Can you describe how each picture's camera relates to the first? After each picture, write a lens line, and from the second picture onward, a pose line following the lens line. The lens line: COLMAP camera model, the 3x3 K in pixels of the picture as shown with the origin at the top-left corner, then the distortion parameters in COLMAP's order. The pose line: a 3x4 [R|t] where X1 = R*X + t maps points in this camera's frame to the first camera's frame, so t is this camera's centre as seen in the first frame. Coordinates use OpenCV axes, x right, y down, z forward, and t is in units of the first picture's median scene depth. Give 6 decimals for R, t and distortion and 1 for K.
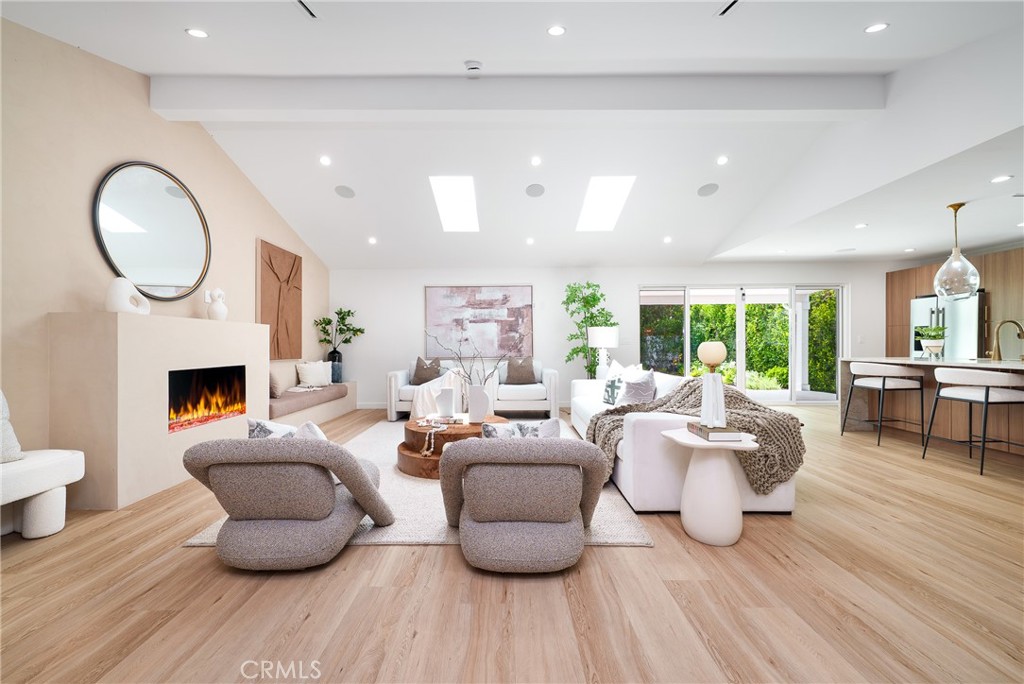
lens RADIAL K [[398.6, 0, 510.2], [0, 398.6, 348.2], [0, 0, 1]] dist [0.000689, 0.000160]
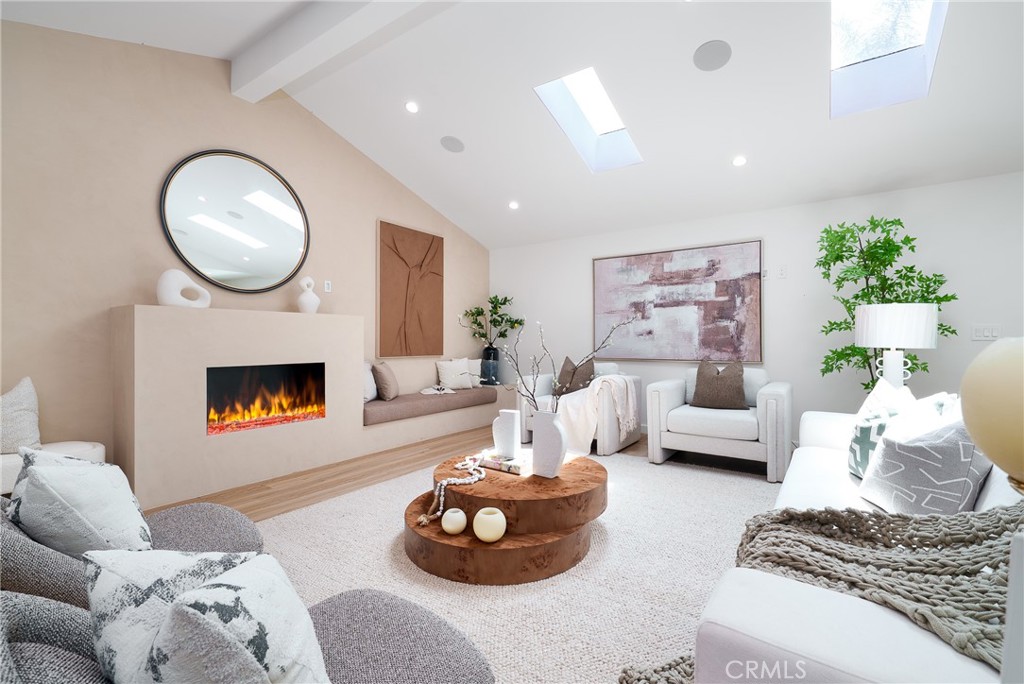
lens RADIAL K [[450.1, 0, 512.0], [0, 450.1, 342.0], [0, 0, 1]] dist [-0.000743, -0.000383]
pose [[0.814940, 0.008123, -0.579488, 0.155373], [-0.009317, 0.999956, 0.000915, -0.004233], [0.579470, 0.004653, 0.814980, 0.271781]]
